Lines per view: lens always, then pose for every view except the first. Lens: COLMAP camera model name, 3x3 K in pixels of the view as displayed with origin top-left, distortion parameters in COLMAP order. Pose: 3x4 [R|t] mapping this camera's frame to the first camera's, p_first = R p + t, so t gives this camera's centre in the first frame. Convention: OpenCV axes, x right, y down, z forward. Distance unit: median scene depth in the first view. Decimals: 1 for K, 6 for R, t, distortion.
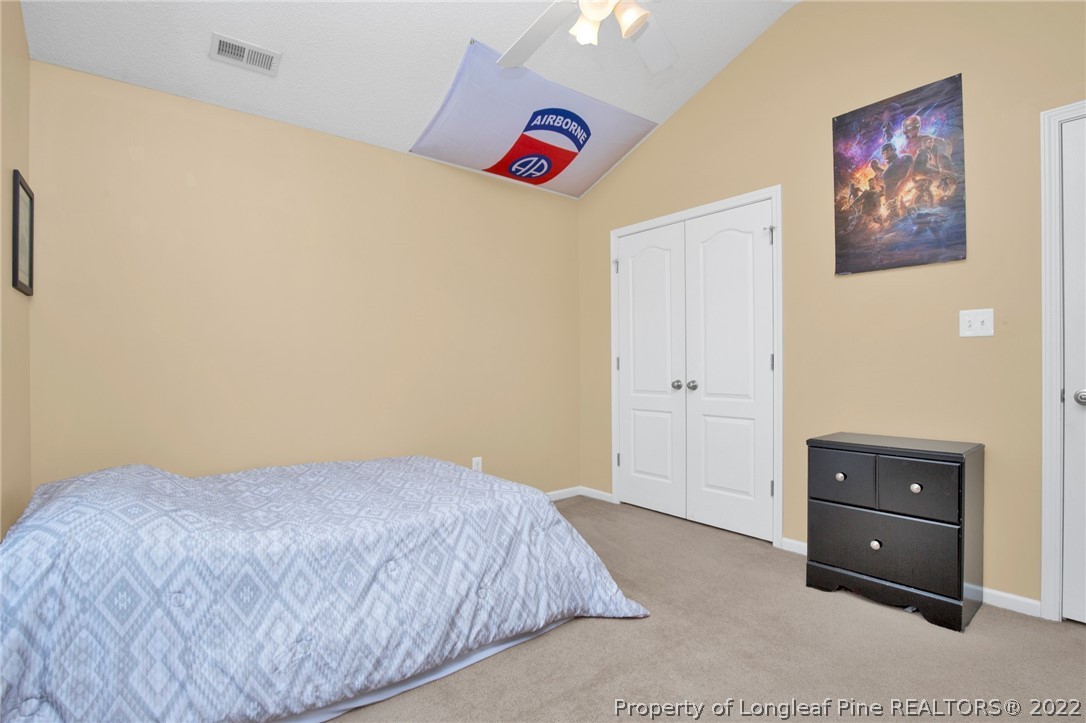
lens RADIAL K [[523.3, 0, 542.5], [0, 523.3, 369.0], [0, 0, 1]] dist [-0.014252, 0.005198]
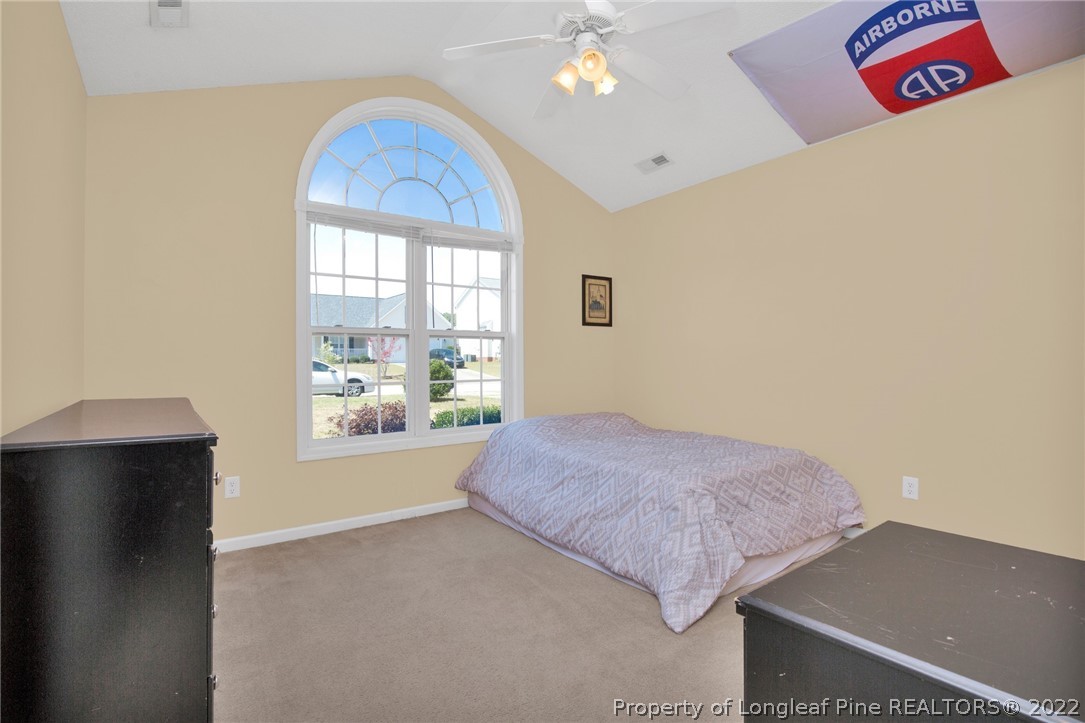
lens RADIAL K [[522.8, 0, 541.3], [0, 522.8, 358.8], [0, 0, 1]] dist [-0.014252, 0.005198]
pose [[-0.044654, 0.004662, -0.998992, 1.382377], [0.000384, 0.999989, 0.004649, -0.022609], [0.999002, -0.000176, -0.044655, 0.972559]]
